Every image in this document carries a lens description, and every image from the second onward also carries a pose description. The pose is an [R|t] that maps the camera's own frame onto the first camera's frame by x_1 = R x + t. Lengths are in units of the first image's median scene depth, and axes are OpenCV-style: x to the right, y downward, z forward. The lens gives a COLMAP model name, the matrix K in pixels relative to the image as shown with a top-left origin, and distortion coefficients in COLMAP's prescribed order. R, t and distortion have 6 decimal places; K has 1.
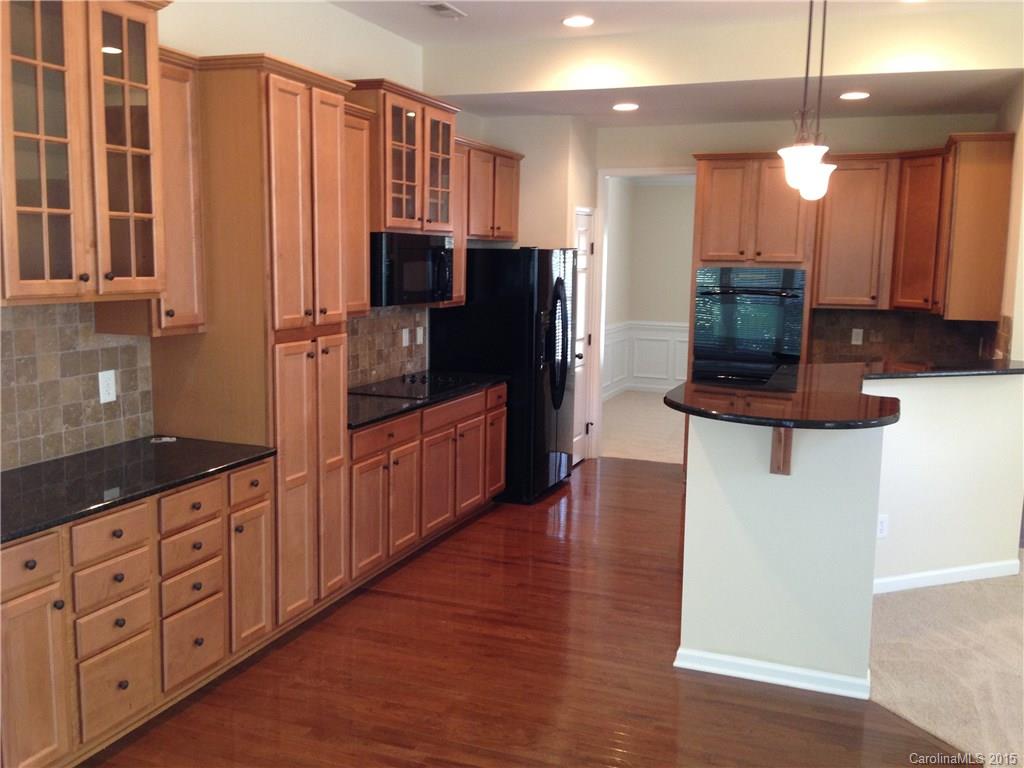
lens RADIAL K [[947.6, 0, 503.7], [0, 947.6, 391.3], [0, 0, 1]] dist [0.127332, -0.211370]
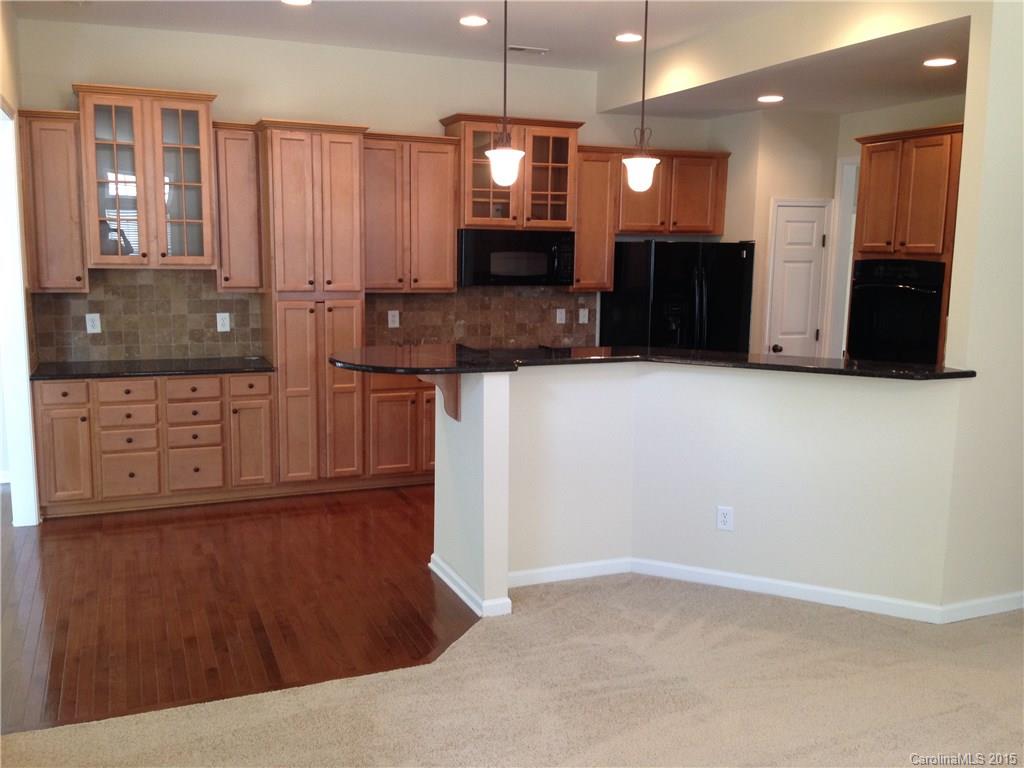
lens RADIAL K [[947.6, 0, 503.7], [0, 947.6, 391.3], [0, 0, 1]] dist [0.127332, -0.211370]
pose [[0.688913, 0.107986, -0.716755, 1.140289], [-0.108449, 0.993066, 0.045378, -0.013913], [0.716685, 0.046470, 0.695847, 0.178052]]
